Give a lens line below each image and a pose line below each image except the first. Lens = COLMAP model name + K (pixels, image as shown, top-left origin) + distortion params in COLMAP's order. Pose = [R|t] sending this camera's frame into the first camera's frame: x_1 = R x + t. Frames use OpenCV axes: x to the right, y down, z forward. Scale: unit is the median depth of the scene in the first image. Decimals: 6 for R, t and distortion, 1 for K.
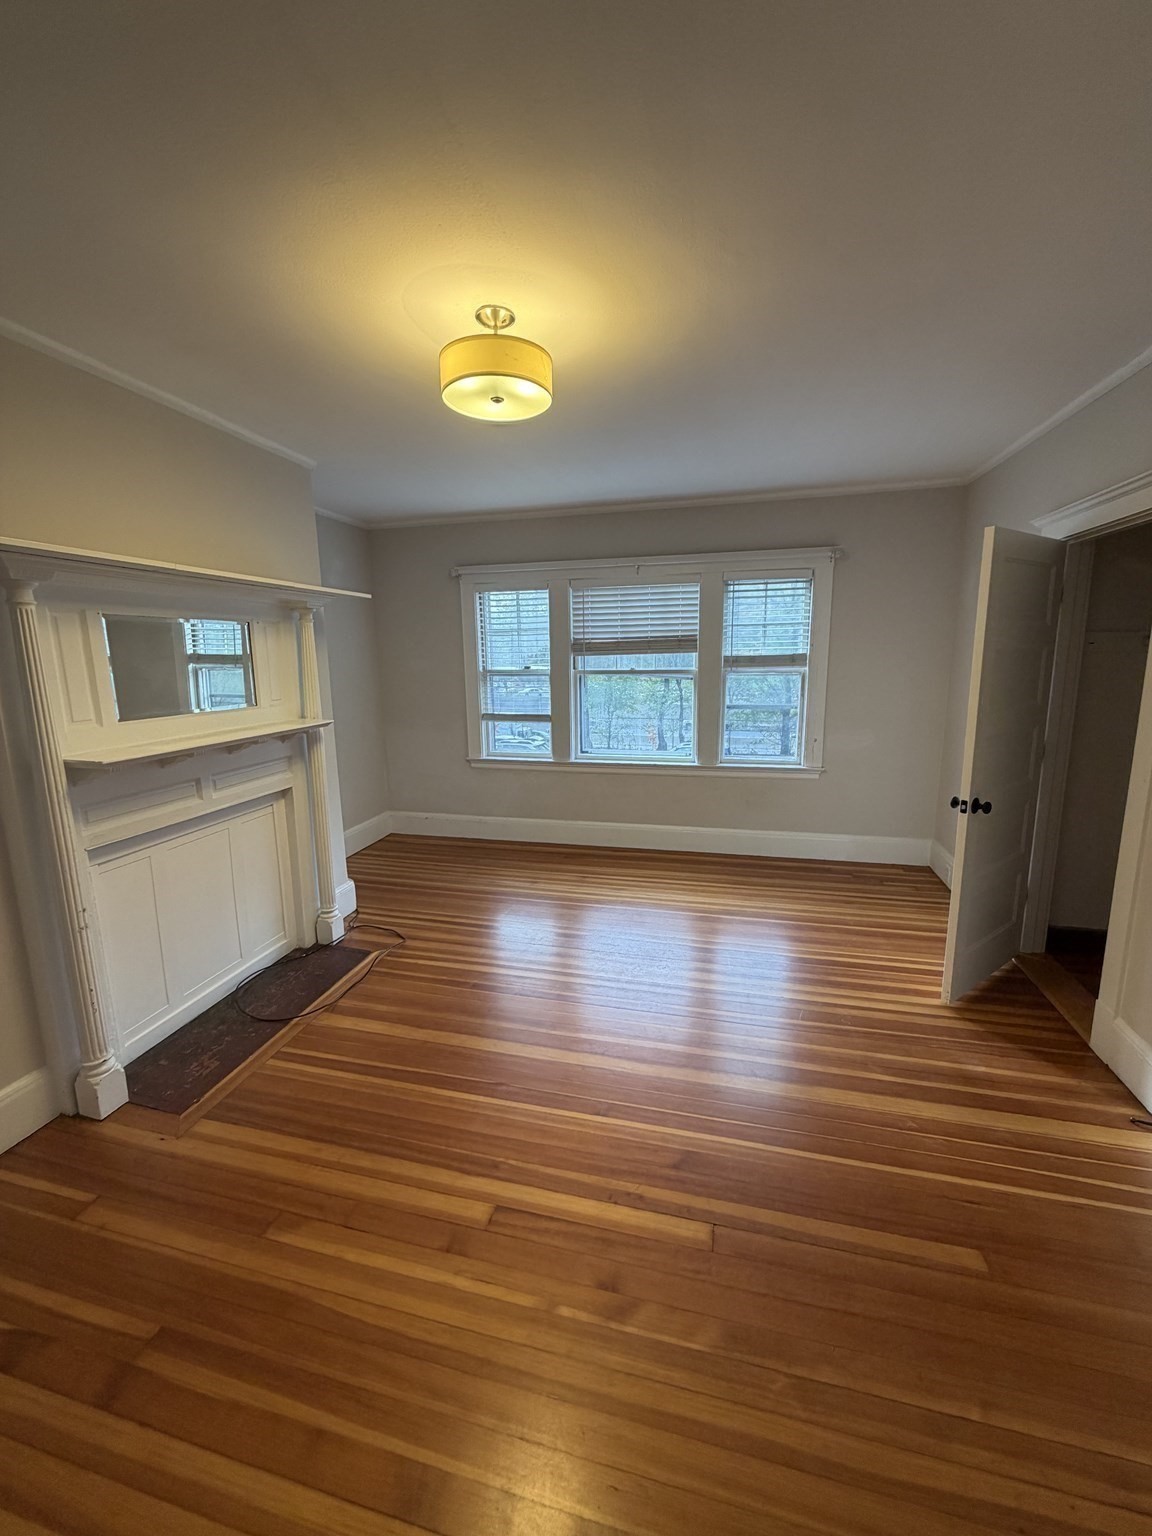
lens RADIAL K [[614.0, 0, 576.3], [0, 614.0, 755.3], [0, 0, 1]] dist [0.004571, -0.000302]
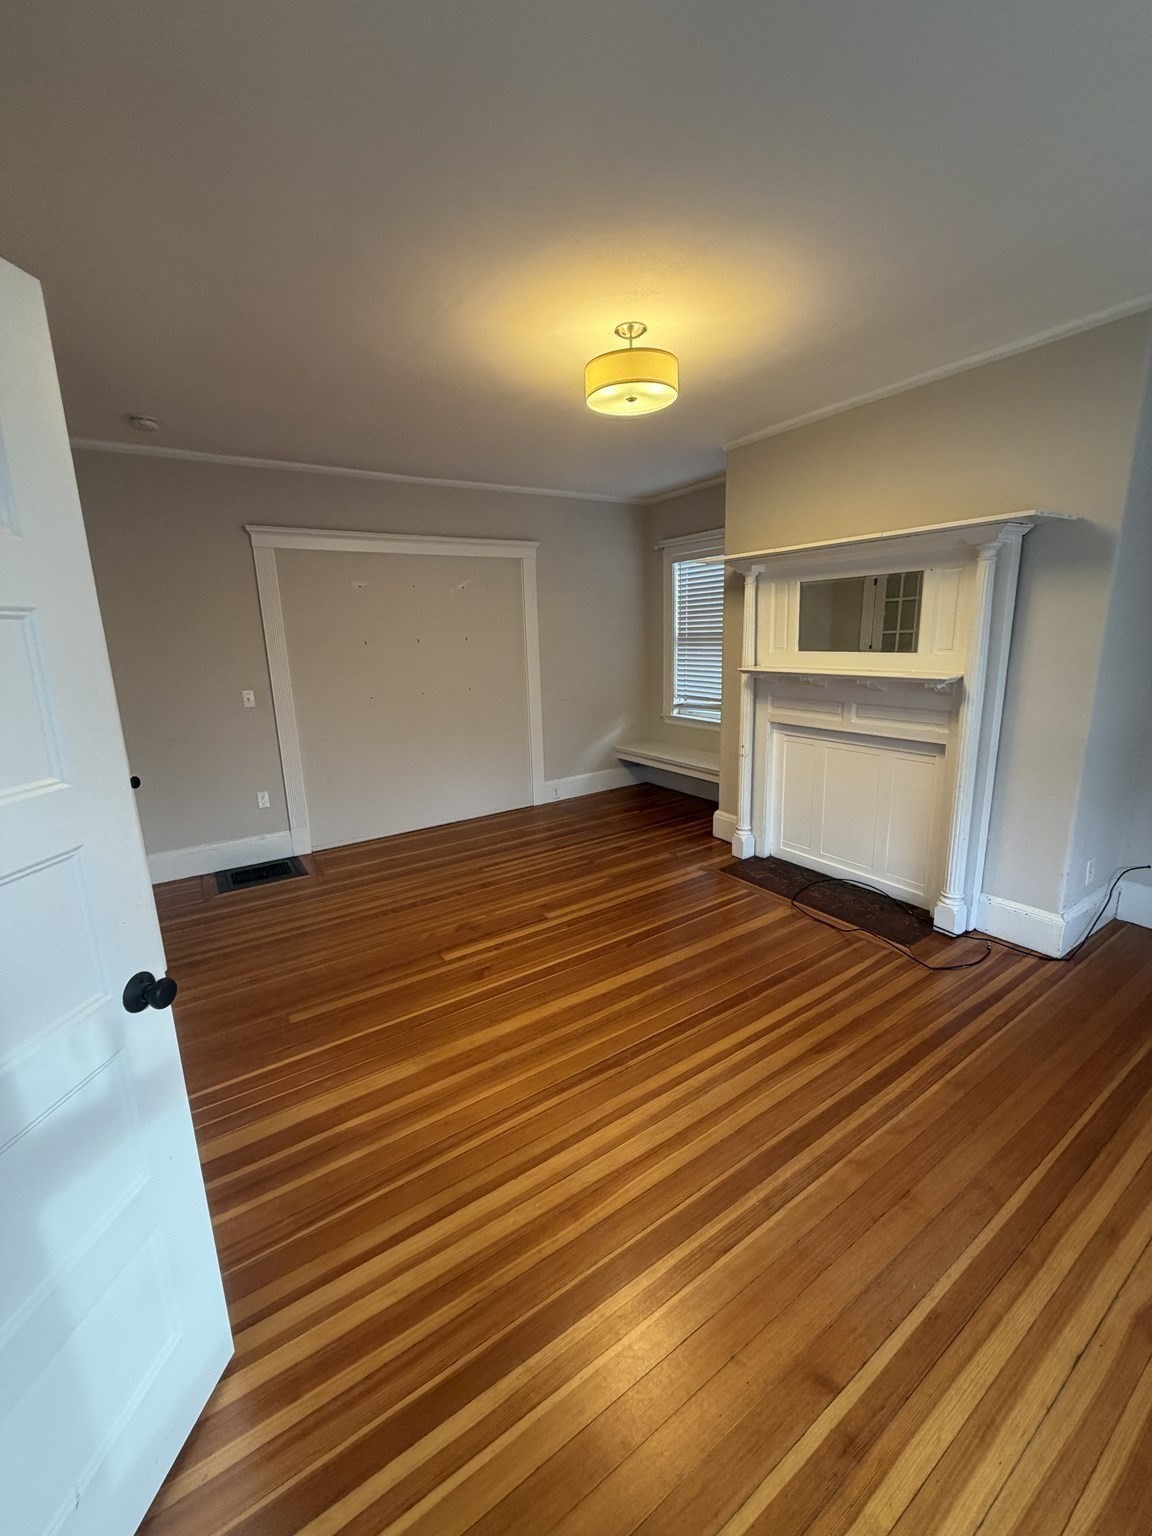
lens RADIAL K [[614.0, 0, 581.7], [0, 614.0, 770.8], [0, 0, 1]] dist [0.004571, -0.000302]
pose [[-0.669997, 0.199041, -0.715183, 0.814601], [-0.087901, 0.935338, 0.342660, -0.256048], [0.737142, 0.292446, -0.609178, 1.632419]]
